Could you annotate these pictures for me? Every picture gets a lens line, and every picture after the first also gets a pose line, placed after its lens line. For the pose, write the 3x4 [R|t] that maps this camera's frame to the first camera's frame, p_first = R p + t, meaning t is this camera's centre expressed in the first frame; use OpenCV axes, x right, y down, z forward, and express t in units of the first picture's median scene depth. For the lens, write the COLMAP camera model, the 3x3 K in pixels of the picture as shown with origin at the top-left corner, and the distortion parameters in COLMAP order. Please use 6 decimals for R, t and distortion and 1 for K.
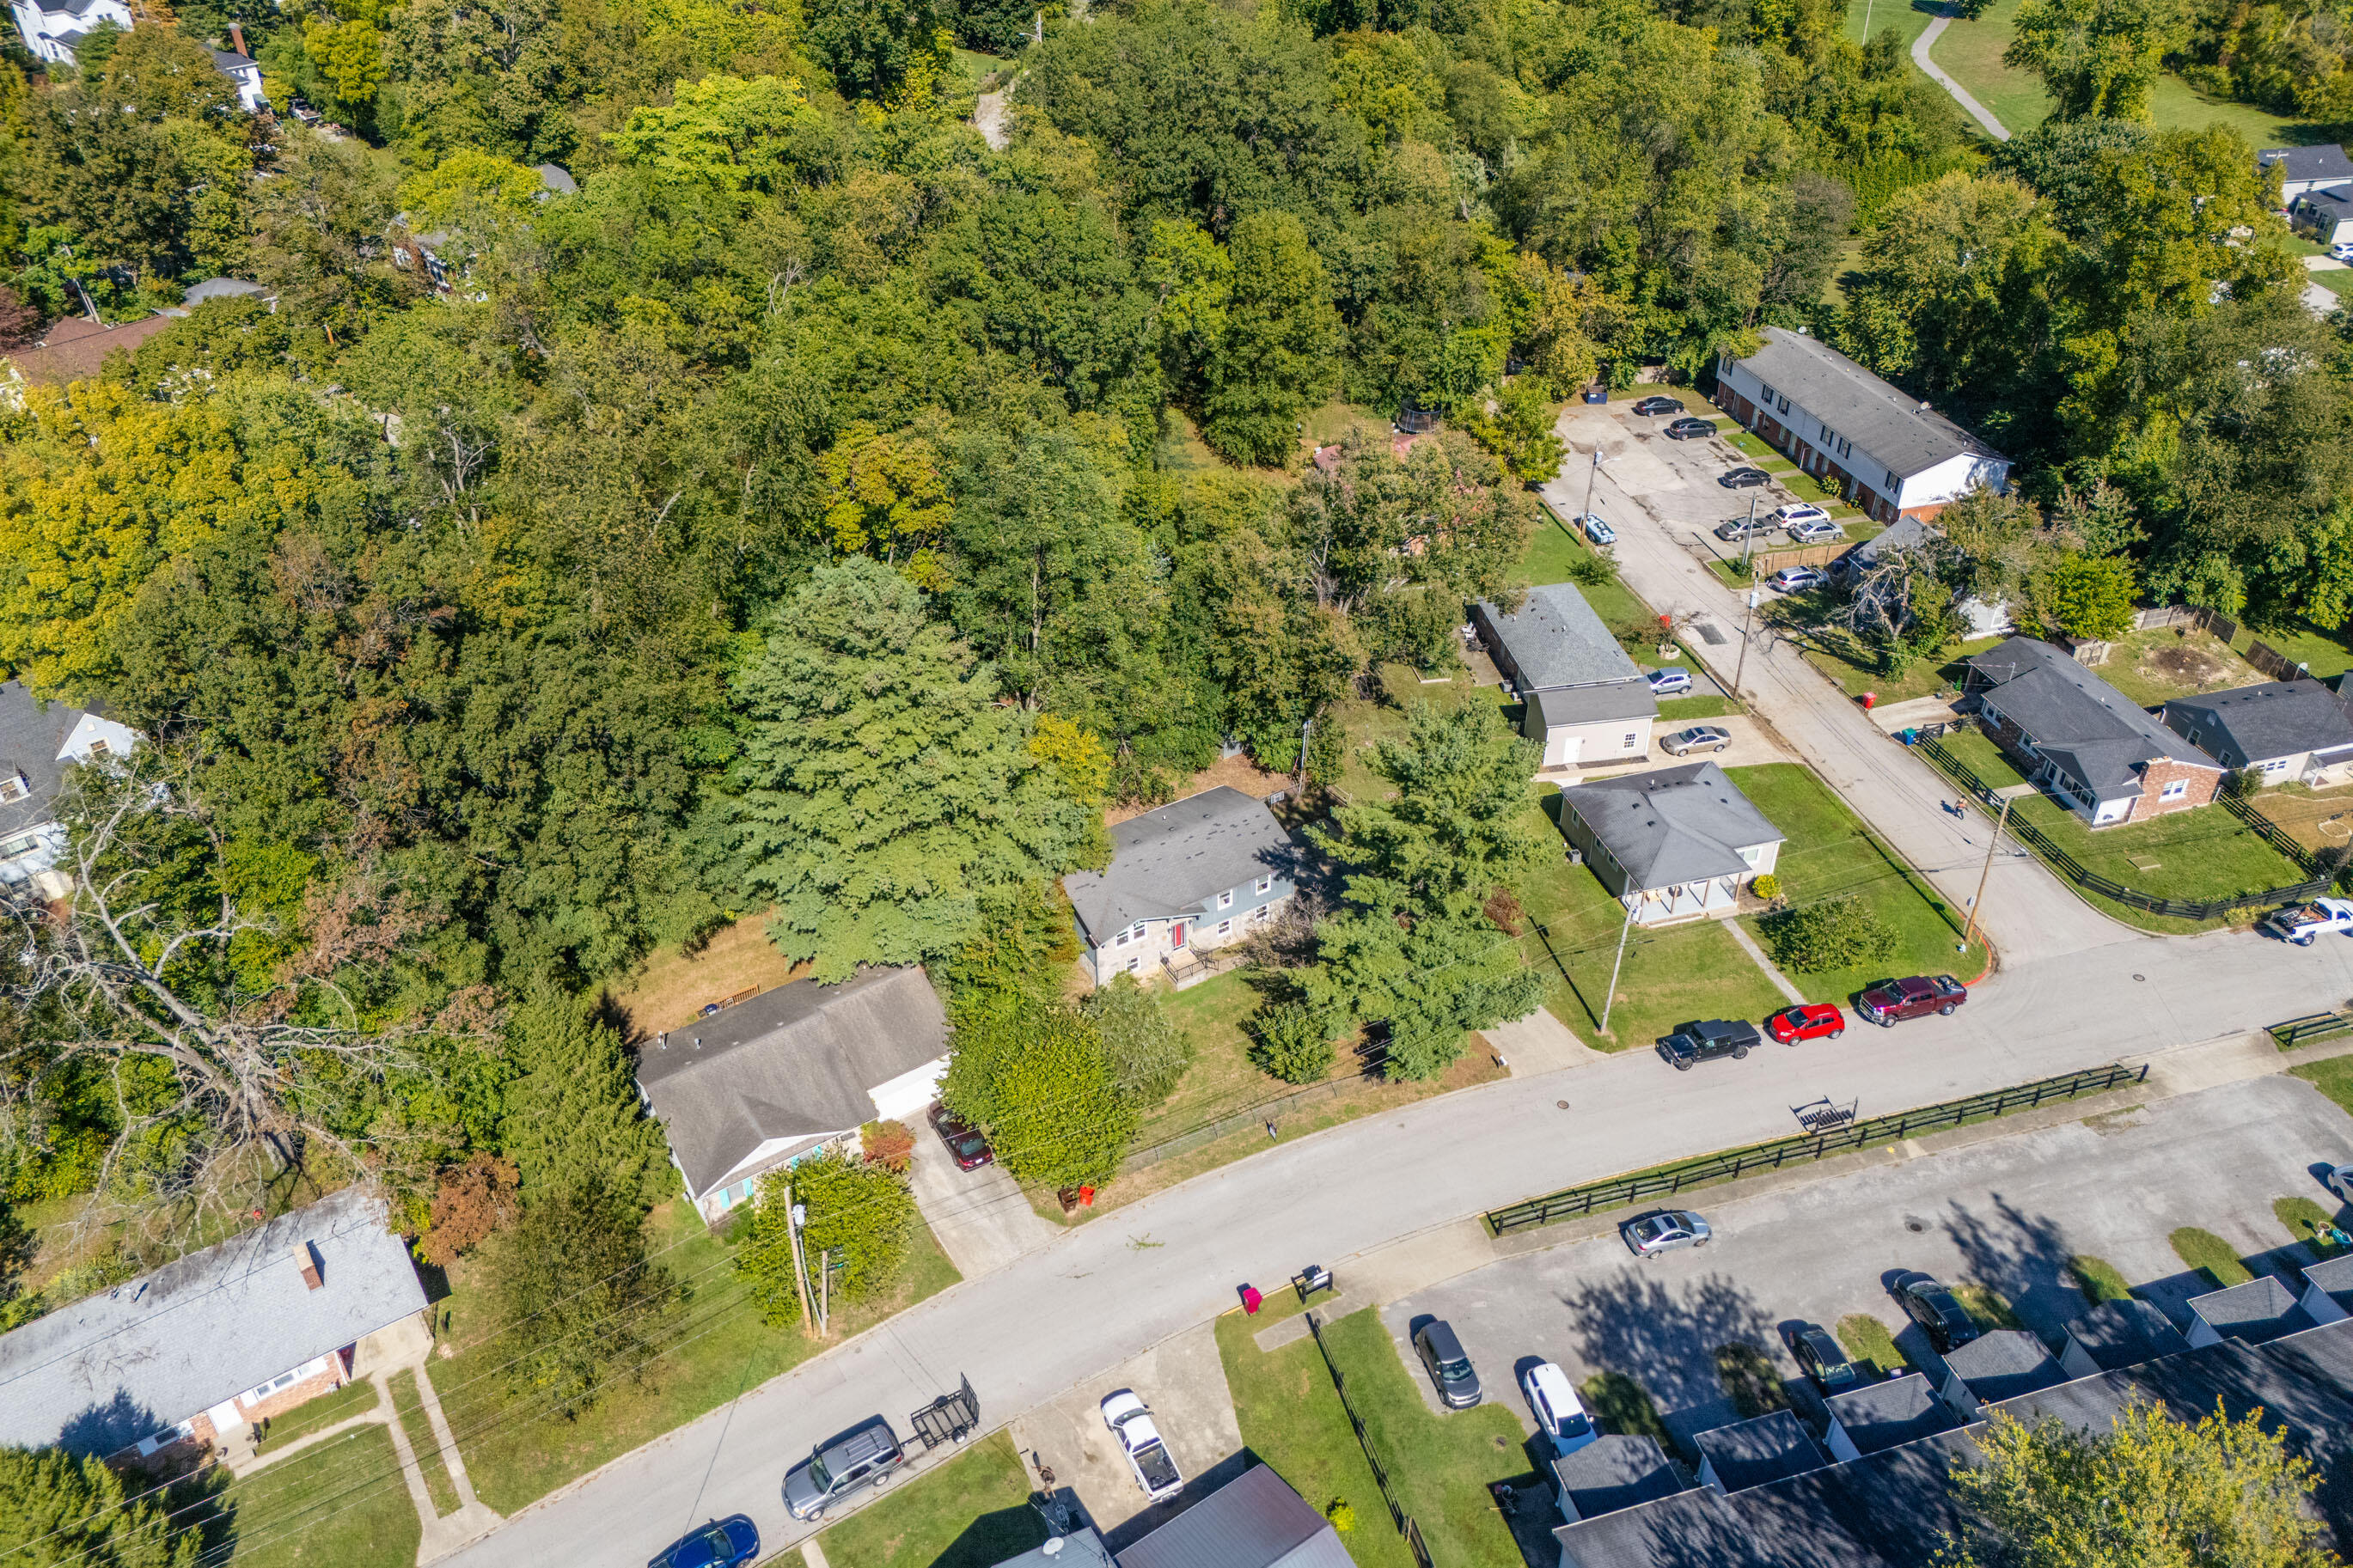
lens RADIAL K [[1587.3, 0, 1171.0], [0, 1587.3, 844.3], [0, 0, 1]] dist [-0.007869, -0.005646]
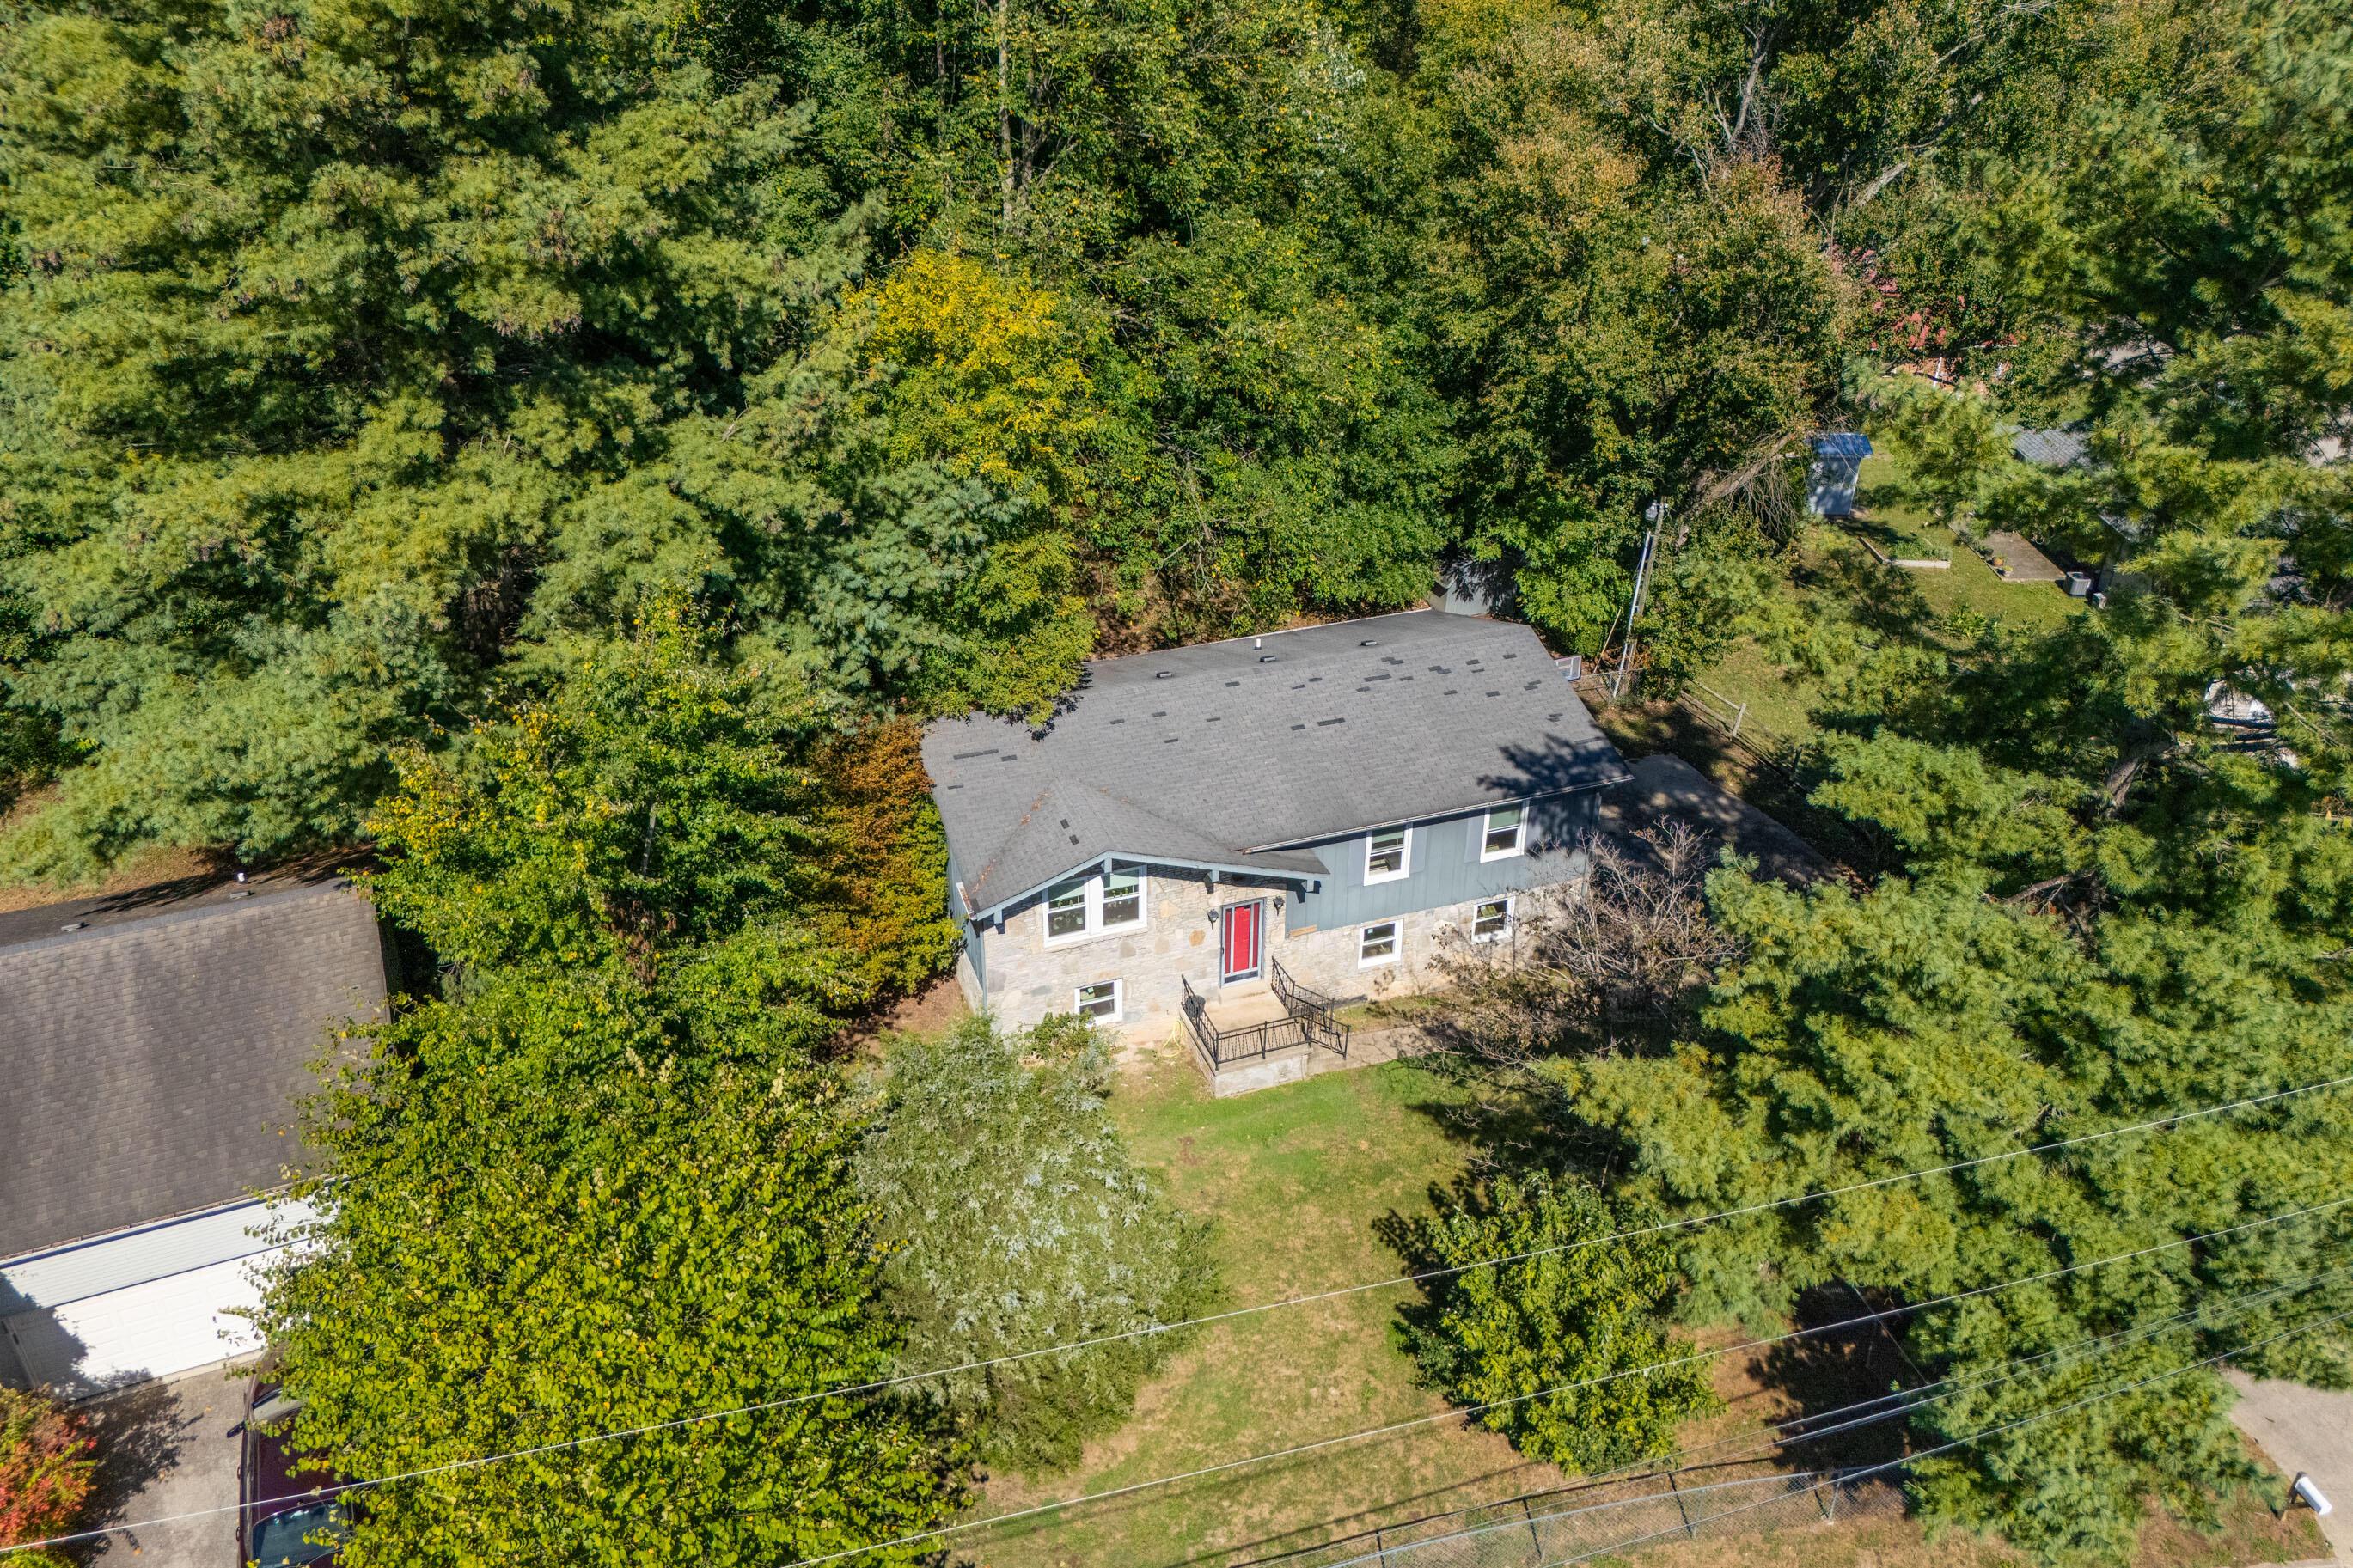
lens RADIAL K [[1587.3, 0, 1171.0], [0, 1587.3, 844.3], [0, 0, 1]] dist [-0.007869, -0.005646]
pose [[0.980550, 0.116216, -0.158166, 0.045229], [-0.133218, 0.985877, -0.101490, 0.080121], [0.144137, 0.120586, 0.982183, 0.707043]]
